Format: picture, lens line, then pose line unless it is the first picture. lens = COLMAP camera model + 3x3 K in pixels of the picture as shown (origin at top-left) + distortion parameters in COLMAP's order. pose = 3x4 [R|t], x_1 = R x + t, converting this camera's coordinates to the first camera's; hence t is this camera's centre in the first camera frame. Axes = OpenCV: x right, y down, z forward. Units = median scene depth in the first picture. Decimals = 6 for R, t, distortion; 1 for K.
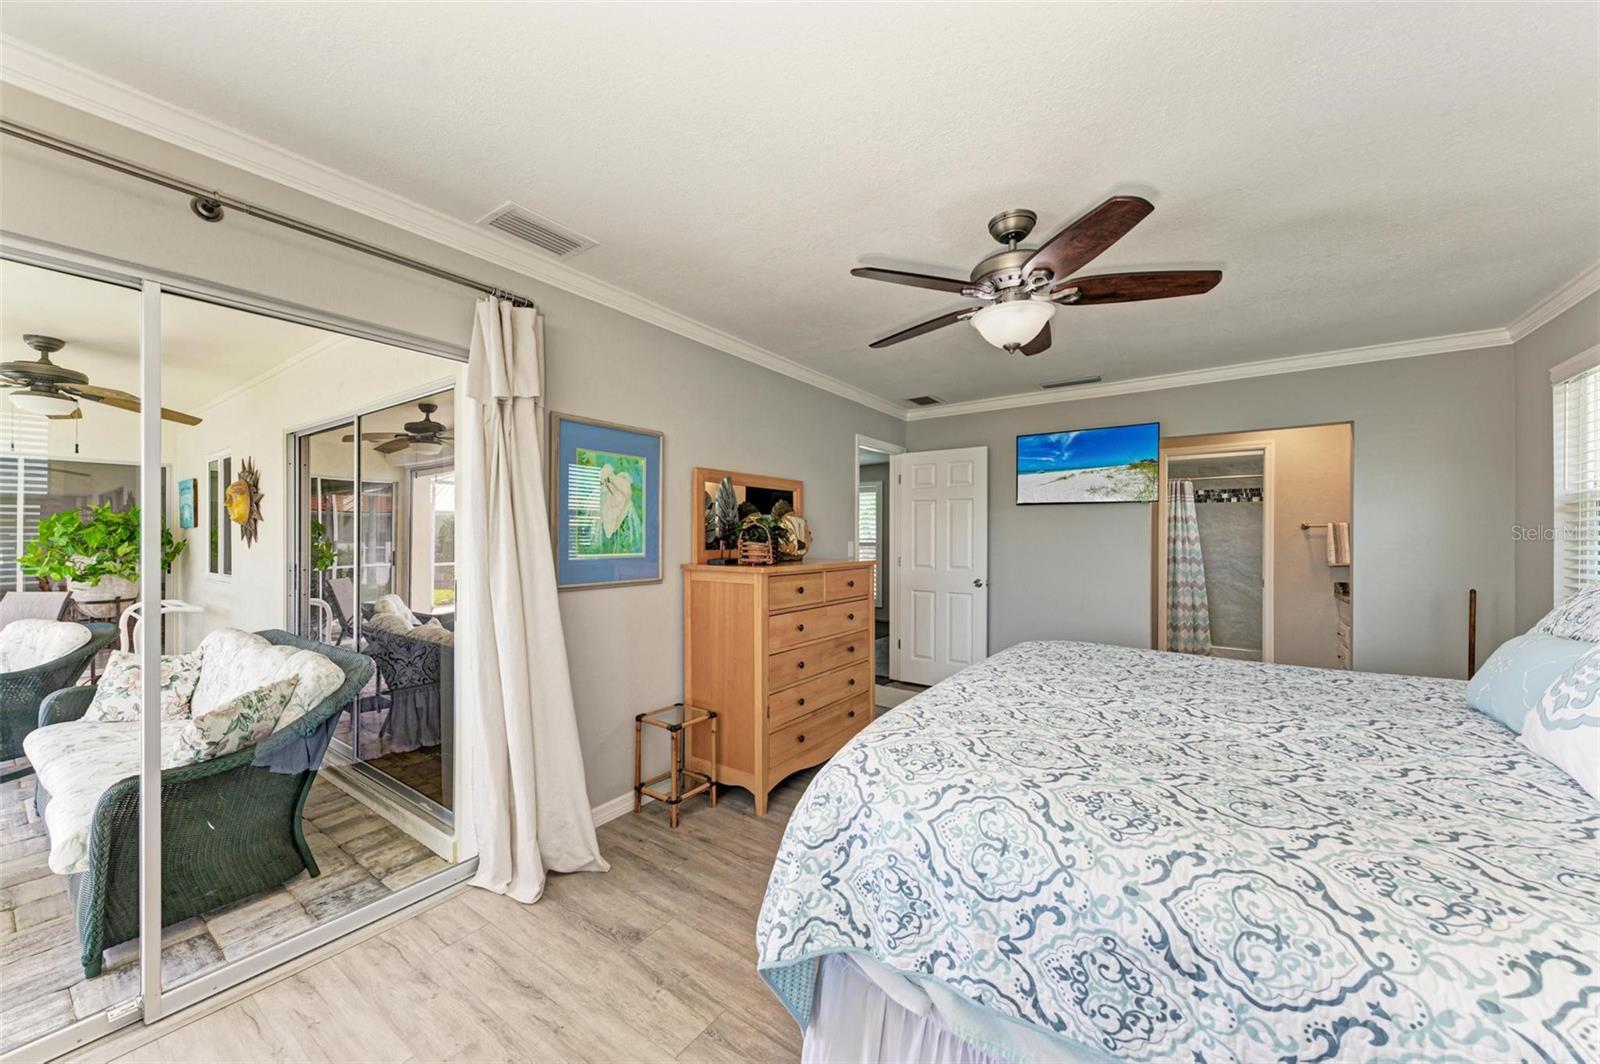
lens RADIAL K [[588.5, 0, 803.4], [0, 588.5, 528.9], [0, 0, 1]] dist [0.010501, -0.003076]
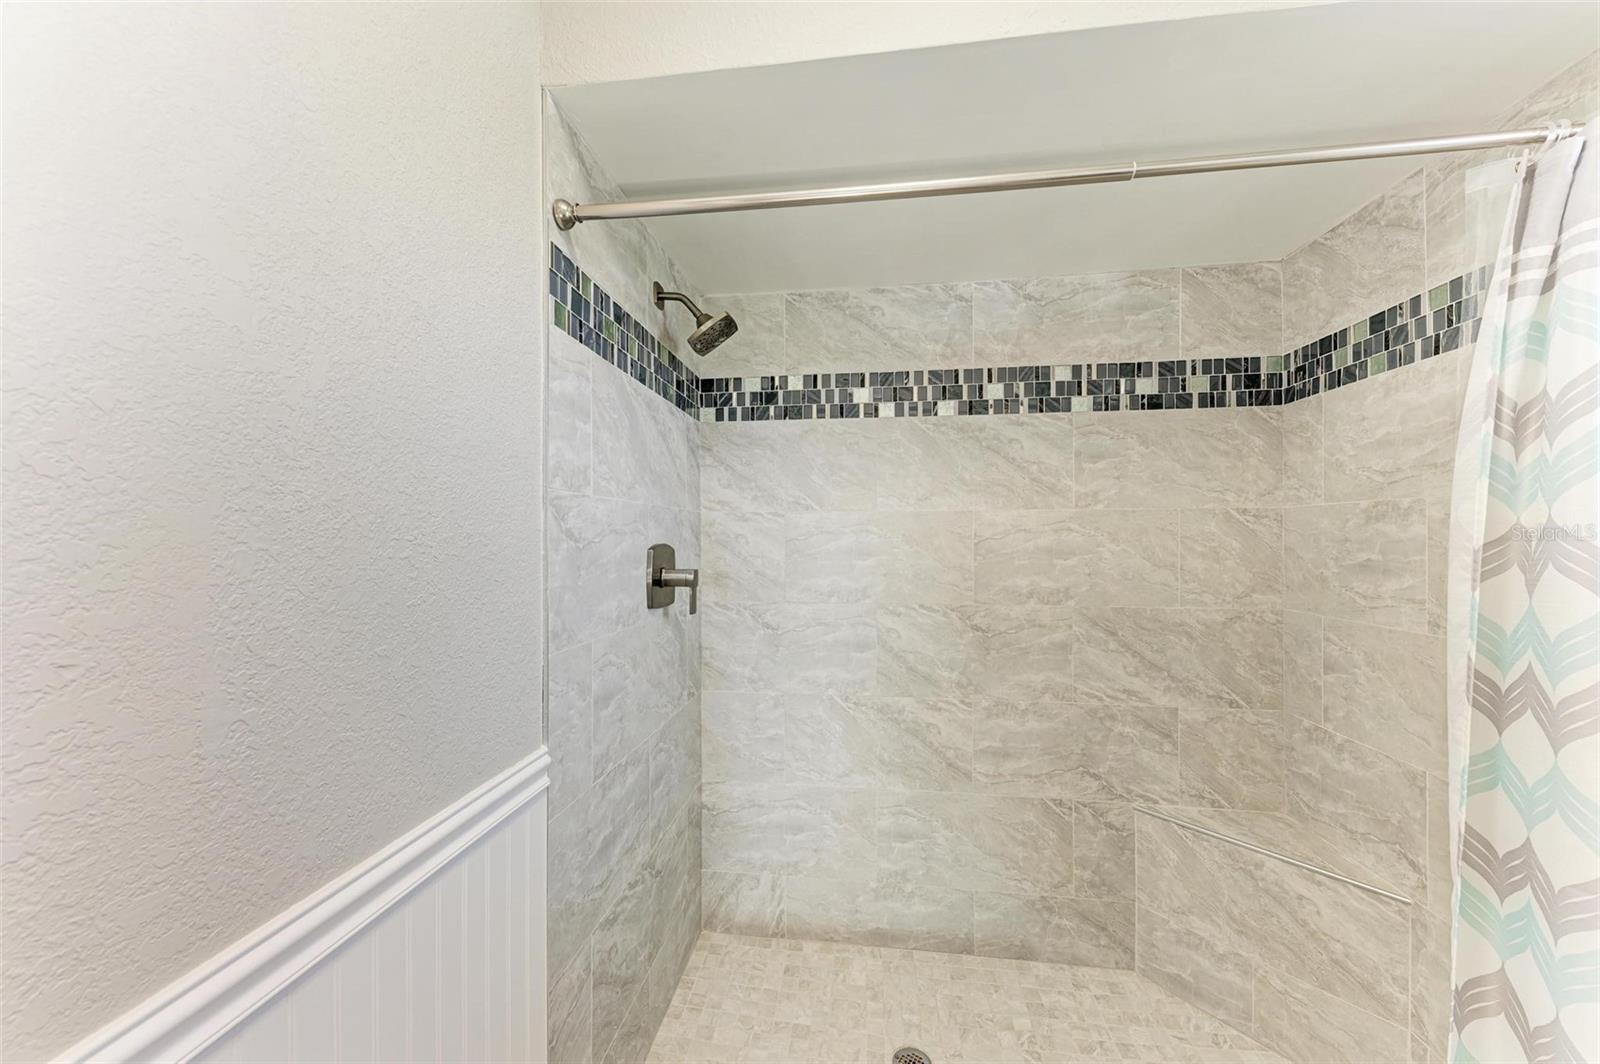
lens RADIAL K [[588.5, 0, 802.5], [0, 588.5, 533.4], [0, 0, 1]] dist [0.010501, -0.003076]
pose [[0.895979, -0.002140, 0.444091, 0.565427], [0.000722, 0.999994, 0.003363, 0.010382], [-0.444096, -0.002692, 0.895975, 0.762979]]
